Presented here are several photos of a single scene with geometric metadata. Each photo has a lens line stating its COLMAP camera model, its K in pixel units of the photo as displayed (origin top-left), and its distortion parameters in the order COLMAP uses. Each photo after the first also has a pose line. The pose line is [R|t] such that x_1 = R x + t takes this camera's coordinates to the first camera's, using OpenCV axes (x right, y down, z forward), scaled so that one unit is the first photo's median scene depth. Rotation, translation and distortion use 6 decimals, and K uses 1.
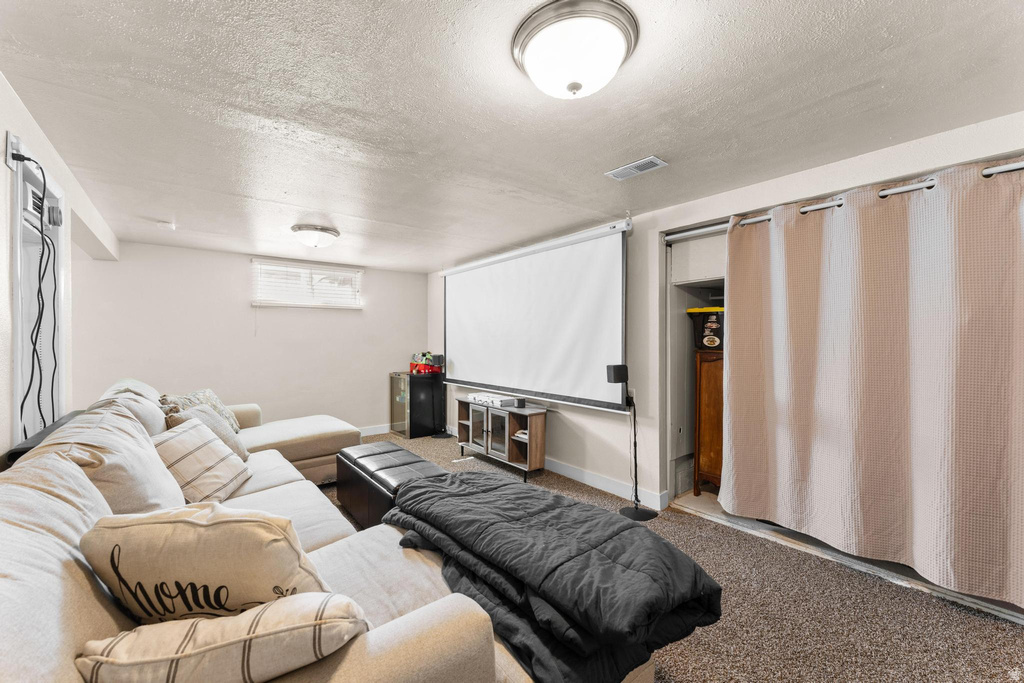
lens RADIAL K [[409.1, 0, 512.0], [0, 409.1, 341.5], [0, 0, 1]] dist [-0.000572, -0.000018]
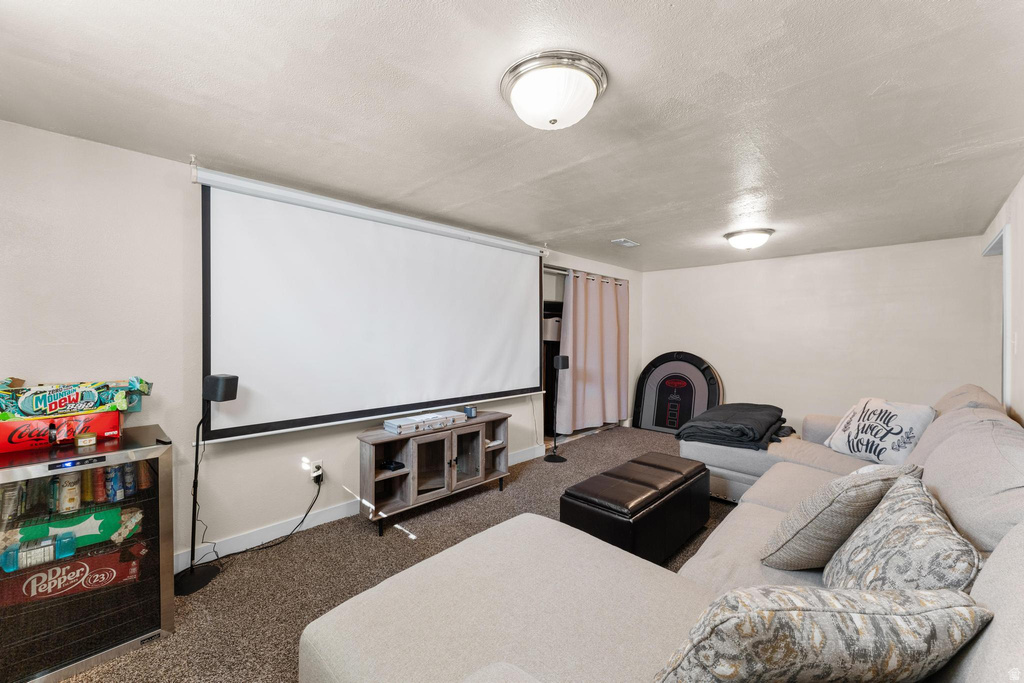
lens RADIAL K [[398.6, 0, 512.0], [0, 398.6, 341.5], [0, 0, 1]] dist [0.000646, 0.000016]
pose [[-0.101932, -0.004195, 0.994783, -0.785867], [0.007395, 0.999960, 0.004975, -0.000471], [-0.994764, 0.007864, -0.101897, 0.959396]]
